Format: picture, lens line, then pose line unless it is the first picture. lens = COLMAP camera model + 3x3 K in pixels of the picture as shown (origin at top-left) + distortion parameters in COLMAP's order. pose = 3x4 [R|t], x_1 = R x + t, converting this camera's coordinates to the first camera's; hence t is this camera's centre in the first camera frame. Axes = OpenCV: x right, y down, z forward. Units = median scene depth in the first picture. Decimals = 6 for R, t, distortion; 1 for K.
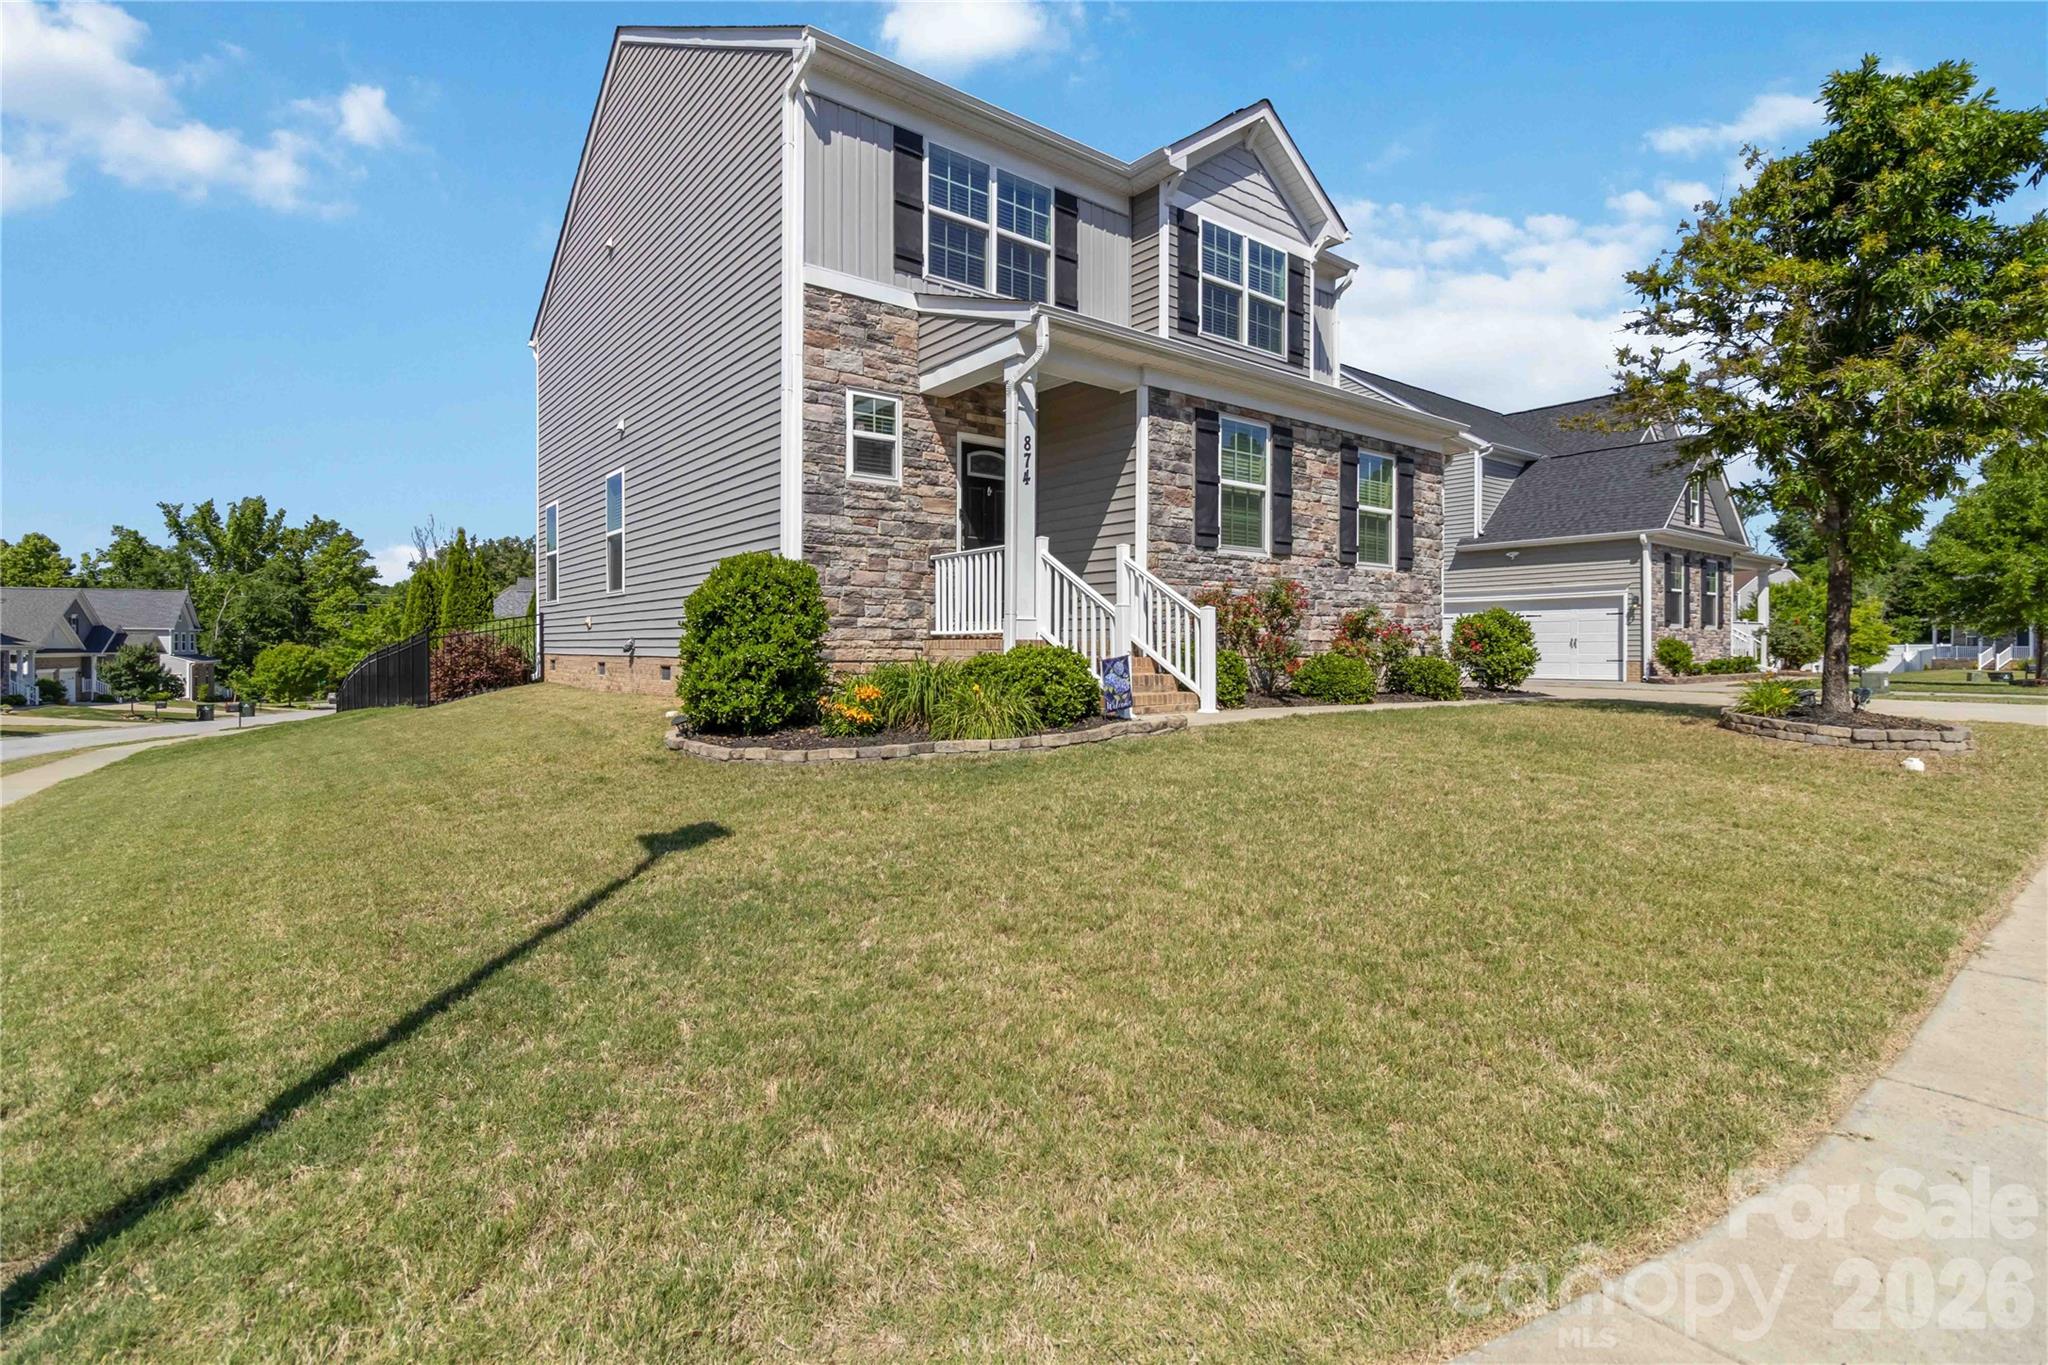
lens RADIAL K [[928.7, 0, 996.4], [0, 928.7, 656.2], [0, 0, 1]] dist [0.000971, -0.000040]
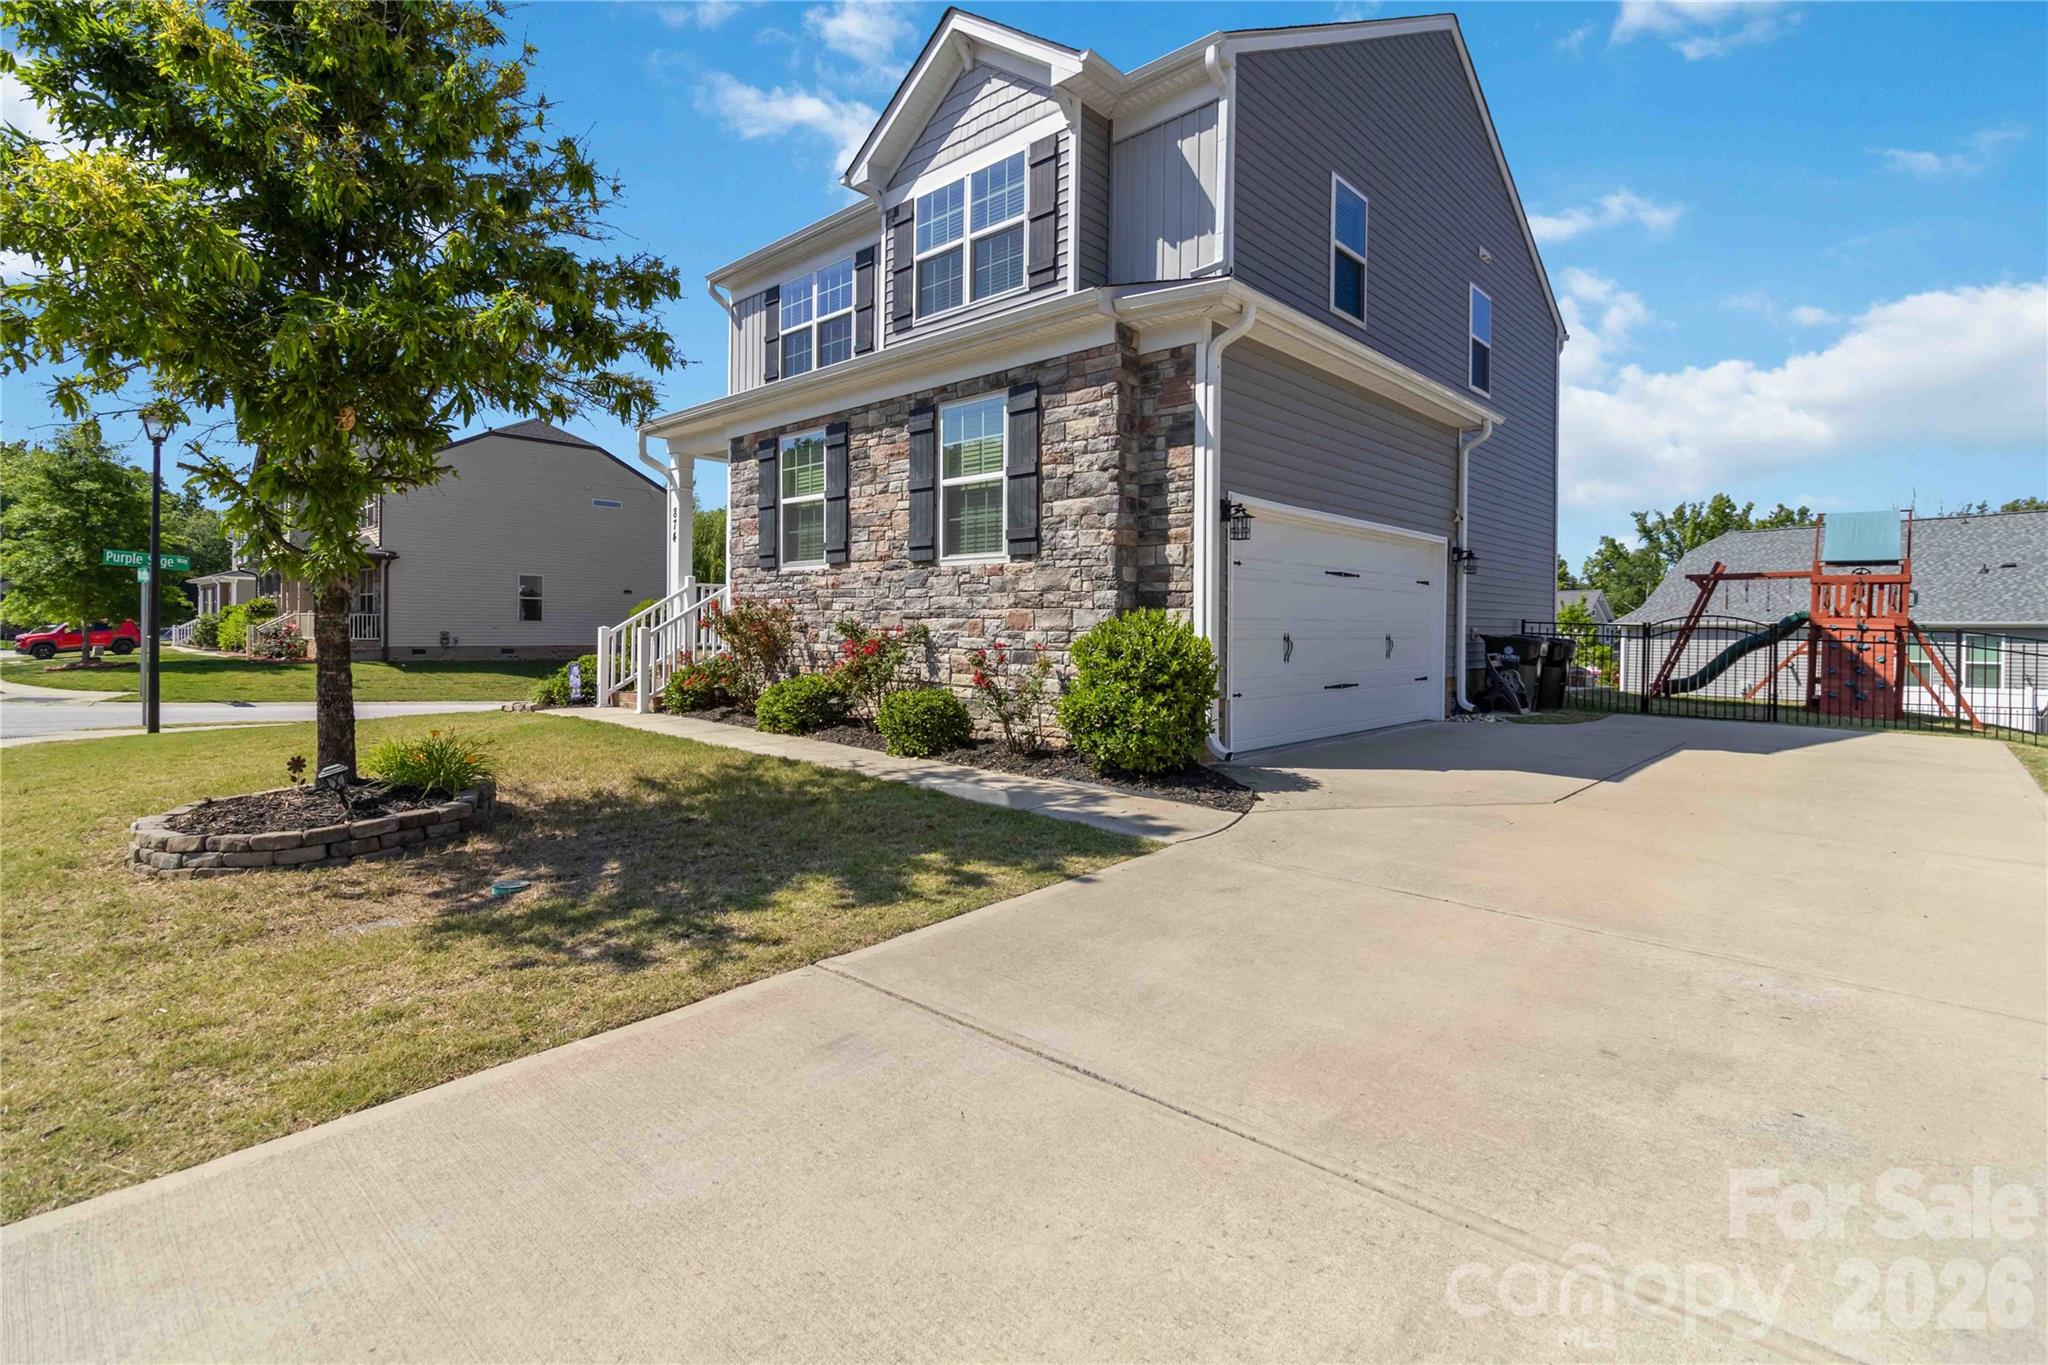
lens RADIAL K [[928.7, 0, 1029.8], [0, 928.7, 637.5], [0, 0, 1]] dist [0.000971, -0.000040]
pose [[0.198181, 0.010538, -0.980109, 1.291423], [-0.022029, 0.999738, 0.006295, -0.049001], [0.979918, 0.020343, 0.198361, 1.049628]]
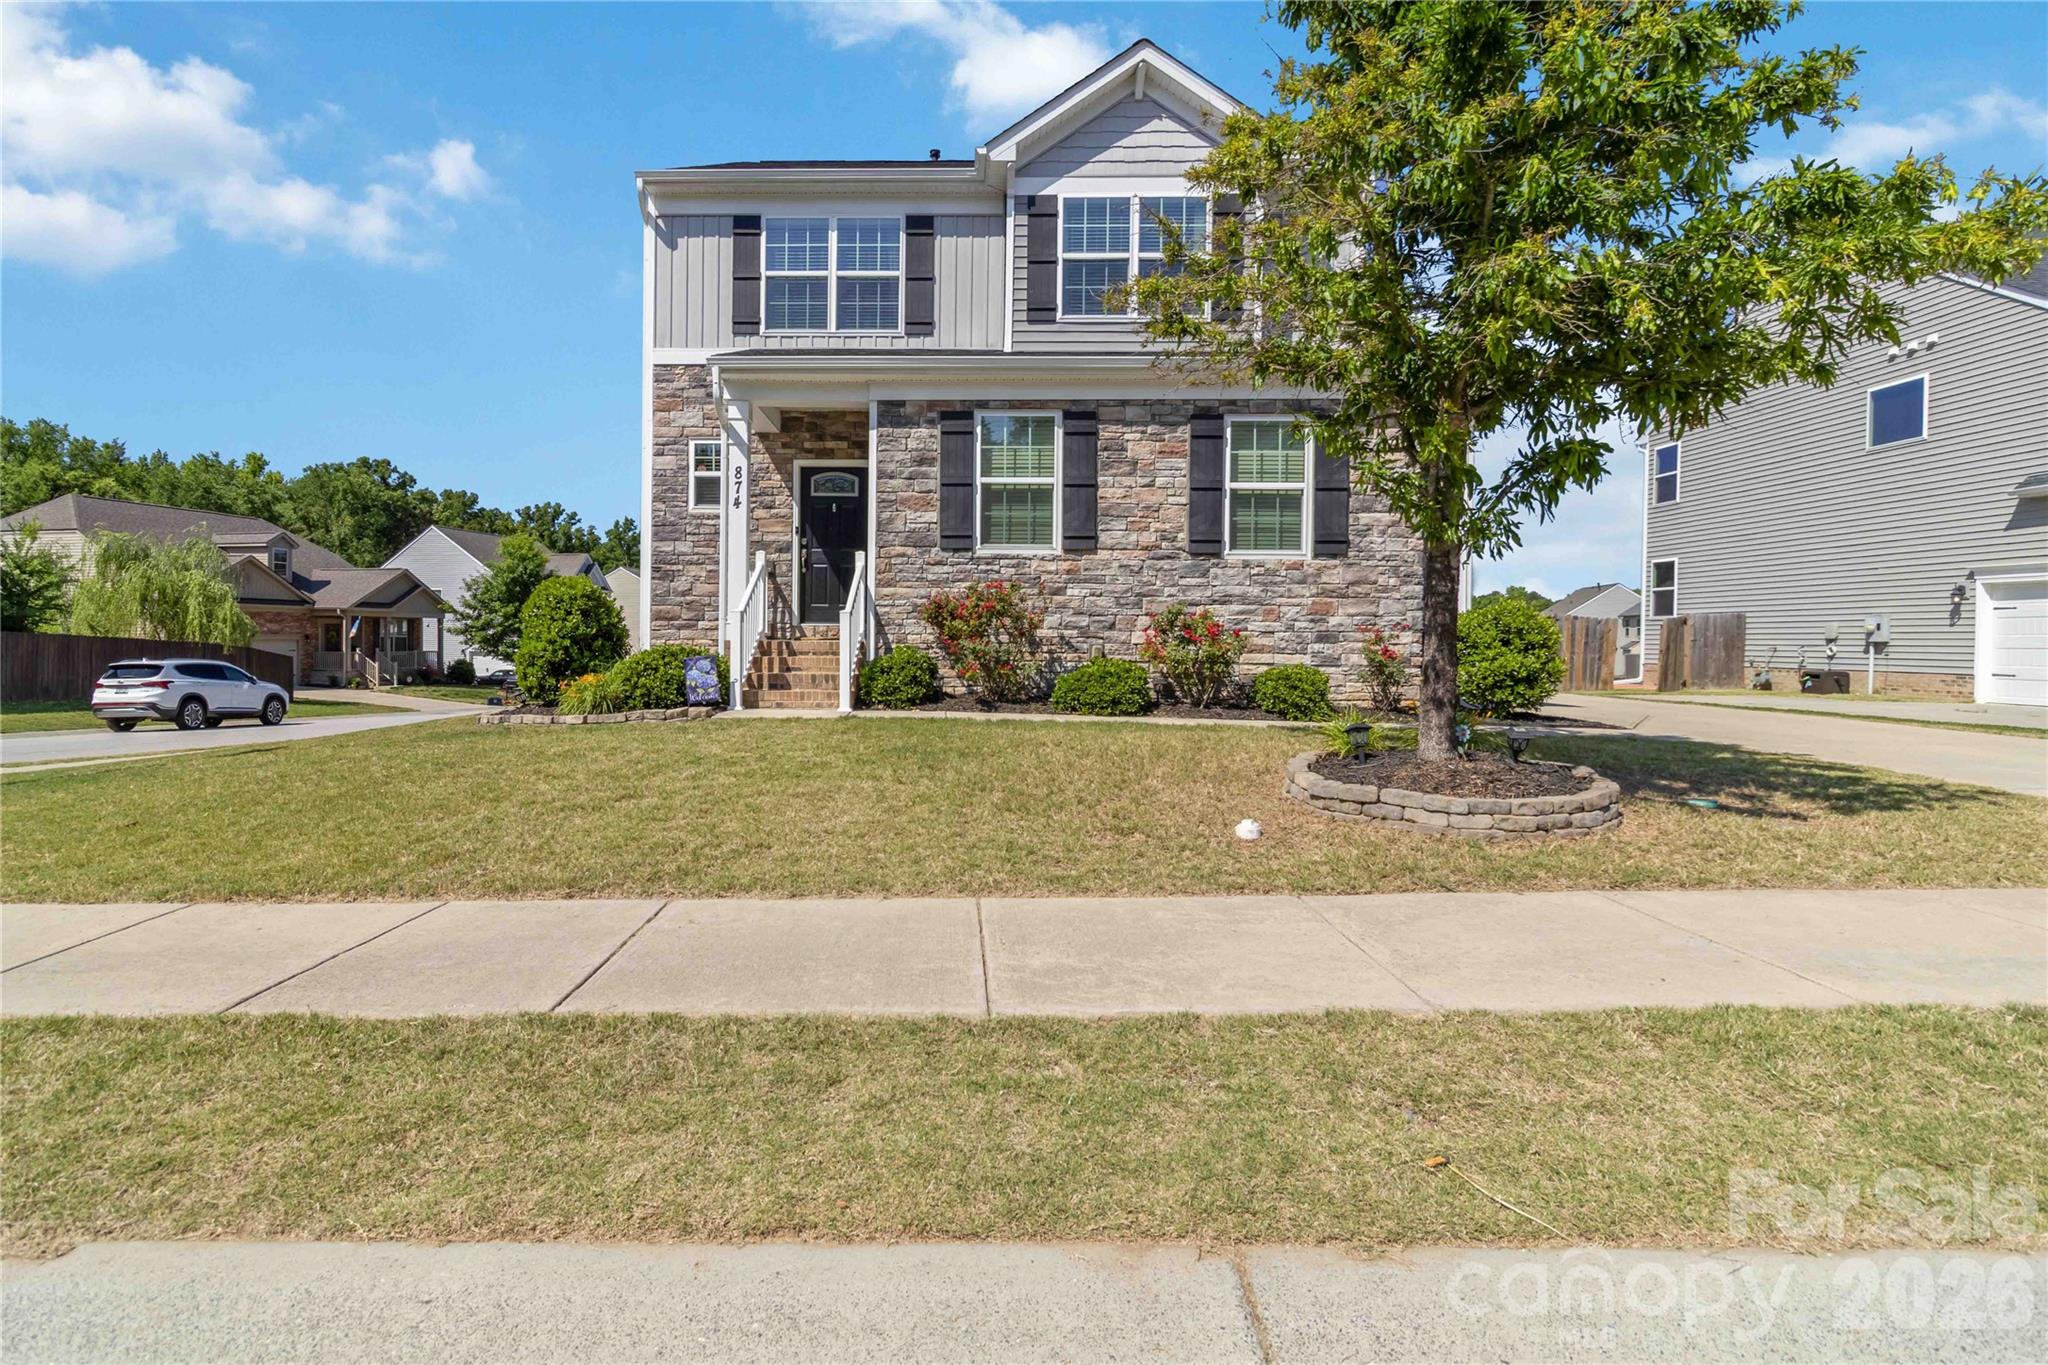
lens RADIAL K [[928.7, 0, 933.6], [0, 928.7, 658.2], [0, 0, 1]] dist [0.000971, -0.000040]
pose [[0.784703, 0.020932, -0.619518, 0.801065], [-0.015814, 0.999780, 0.013750, -0.012948], [0.619670, -0.000993, 0.784862, 0.195236]]
